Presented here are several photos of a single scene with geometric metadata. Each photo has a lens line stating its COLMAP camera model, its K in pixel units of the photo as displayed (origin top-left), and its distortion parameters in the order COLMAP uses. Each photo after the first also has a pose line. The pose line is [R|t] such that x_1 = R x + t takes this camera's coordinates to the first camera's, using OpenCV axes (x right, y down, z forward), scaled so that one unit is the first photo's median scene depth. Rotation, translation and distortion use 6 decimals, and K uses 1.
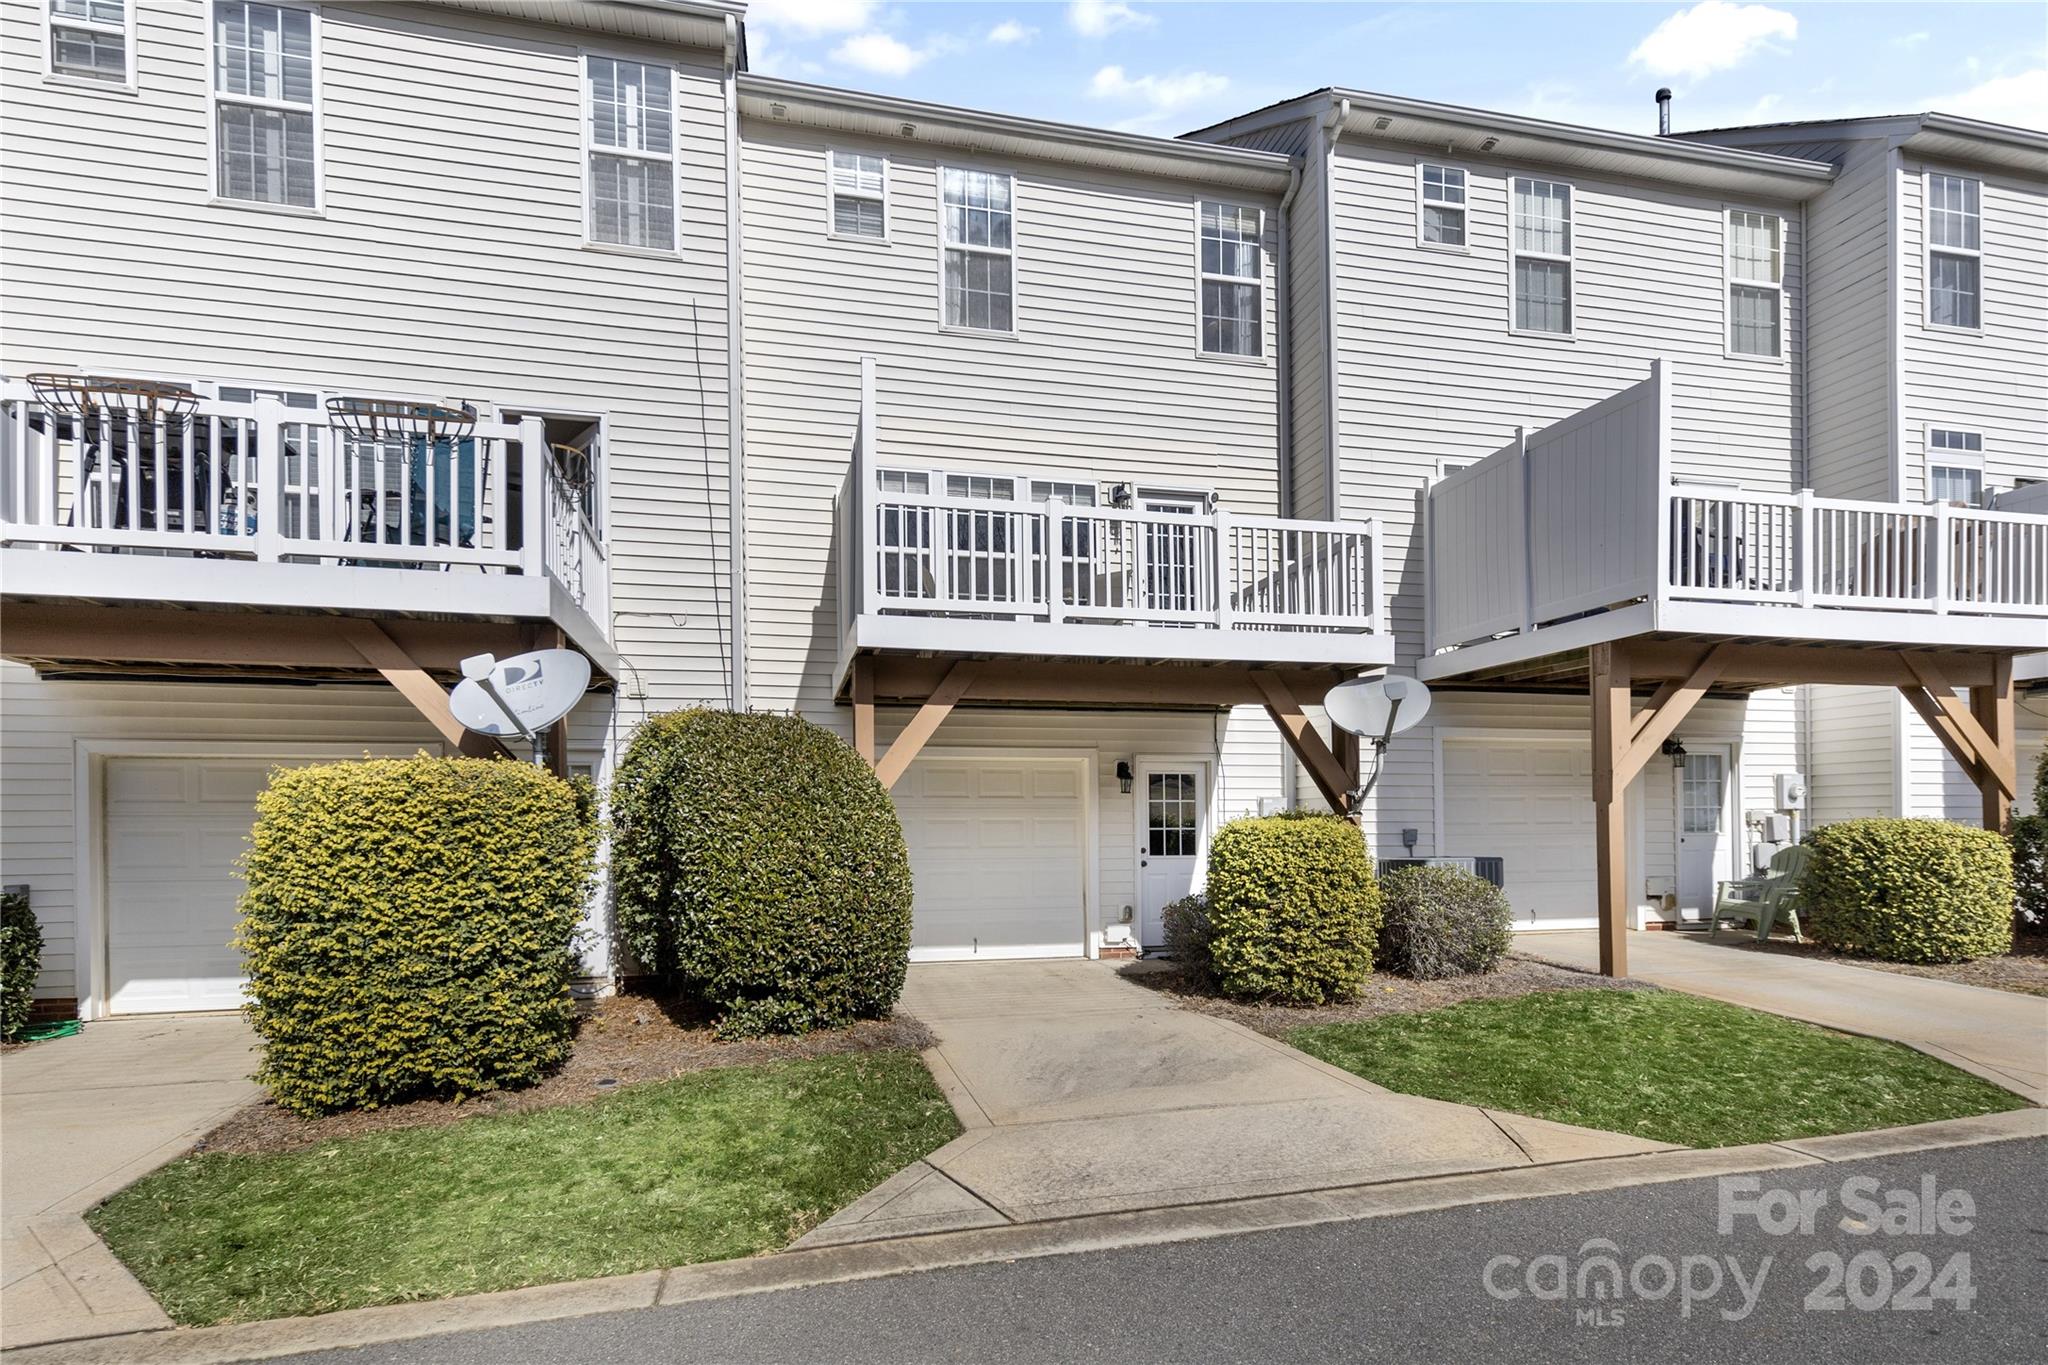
lens RADIAL K [[1007.9, 0, 1024.0], [0, 1007.9, 834.4], [0, 0, 1]] dist [0.007547, -0.000691]
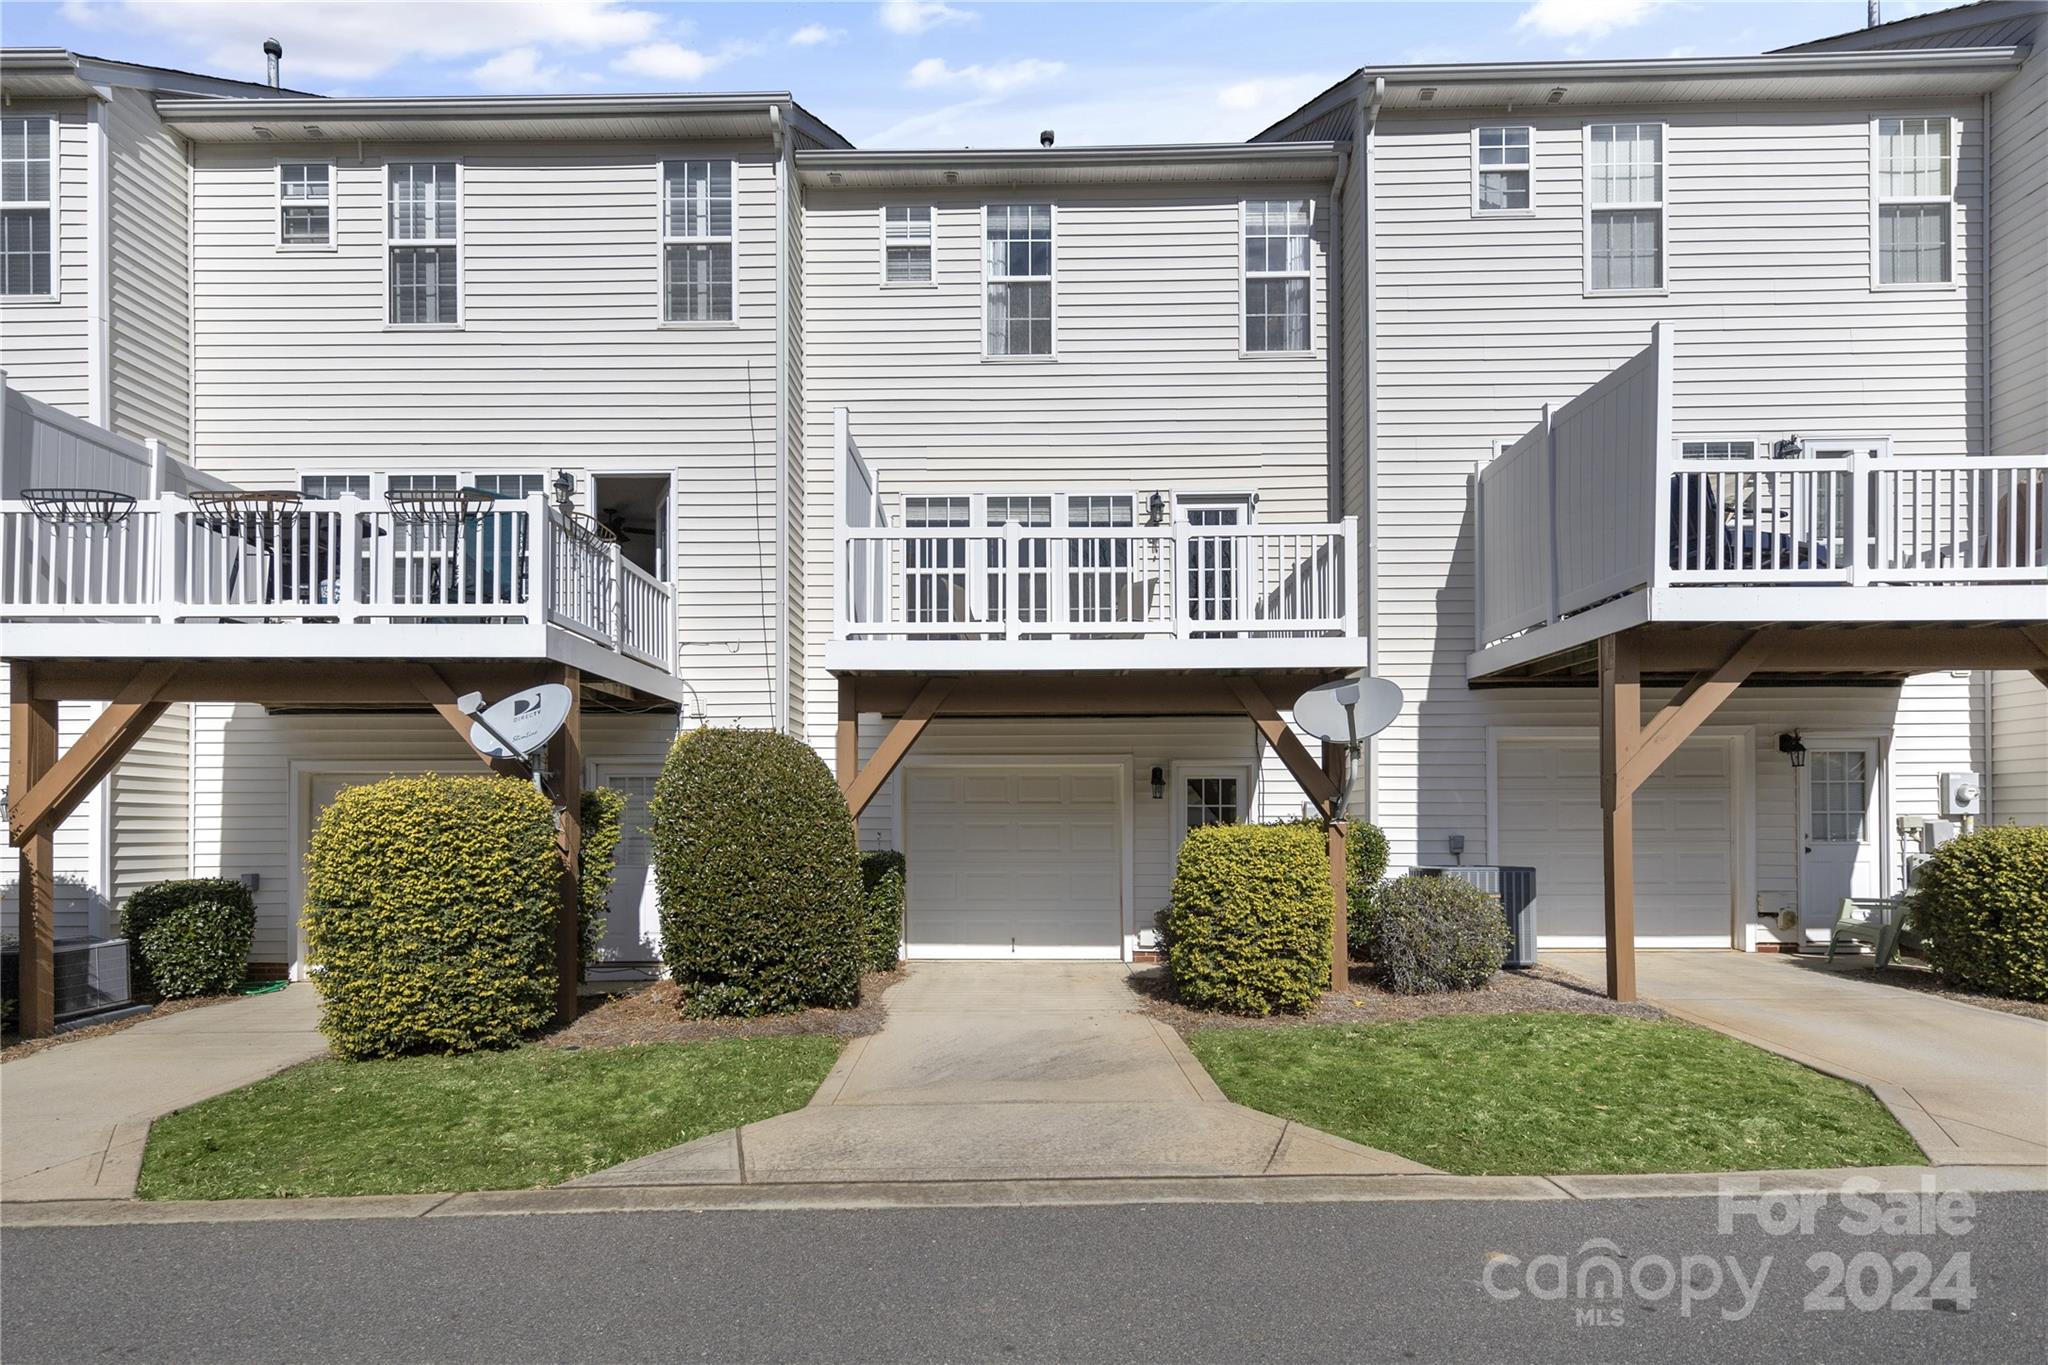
lens RADIAL K [[1016.3, 0, 1022.3], [0, 1016.3, 827.5], [0, 0, 1]] dist [0.007508, -0.000737]
pose [[0.970205, 0.003476, -0.242261, 0.244626], [-0.004882, 0.999975, -0.005202, -0.006713], [0.242237, 0.006229, 0.970197, -0.021624]]
